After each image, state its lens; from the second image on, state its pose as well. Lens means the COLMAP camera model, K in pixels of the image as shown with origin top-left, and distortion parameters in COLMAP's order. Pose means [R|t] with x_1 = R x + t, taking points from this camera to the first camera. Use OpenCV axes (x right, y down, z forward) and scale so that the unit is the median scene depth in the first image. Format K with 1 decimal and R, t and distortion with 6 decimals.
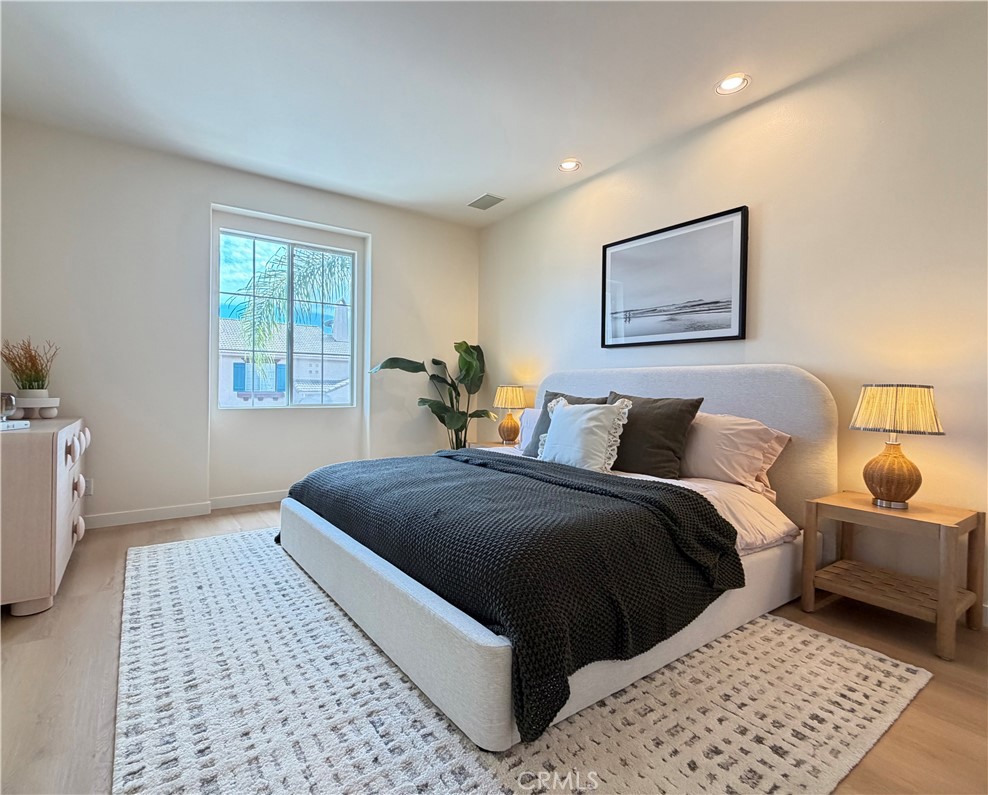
lens RADIAL K [[501.5, 0, 491.1], [0, 501.5, 394.2], [0, 0, 1]] dist [-0.000519, 0.000602]
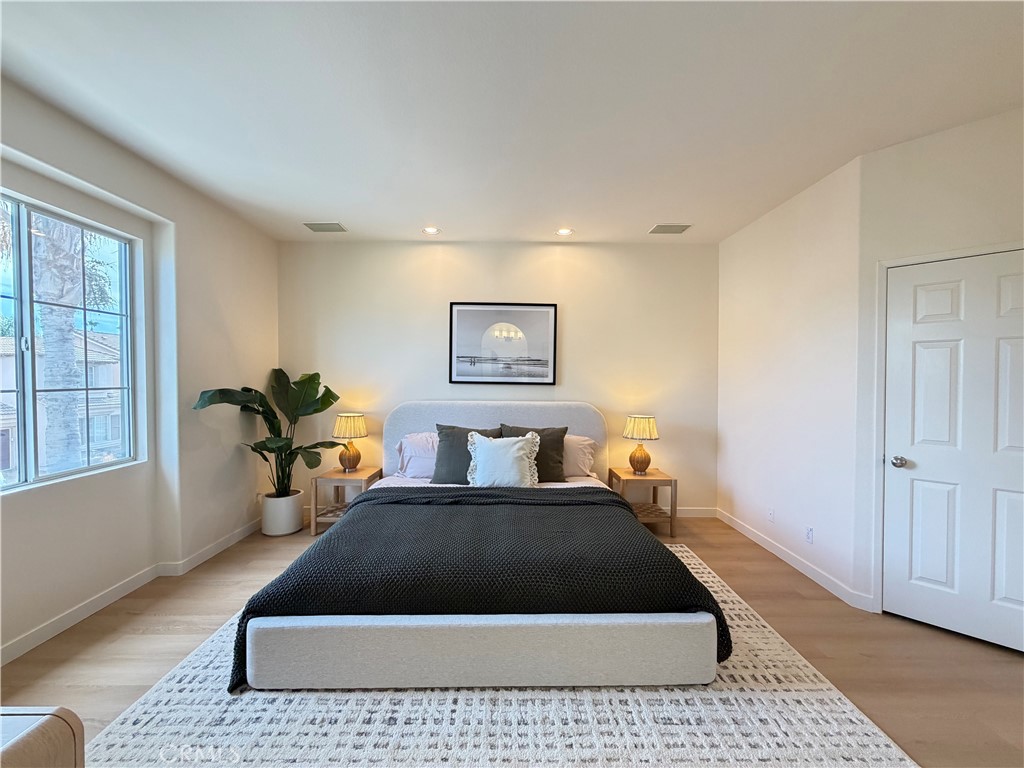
lens RADIAL K [[408.2, 0, 511.5], [0, 408.2, 386.2], [0, 0, 1]] dist [-0.002978, -0.000090]
pose [[0.551962, -0.023790, 0.833530, -0.699200], [0.001133, 0.999613, 0.027779, -0.145601], [-0.833868, -0.014388, 0.551776, 0.389802]]
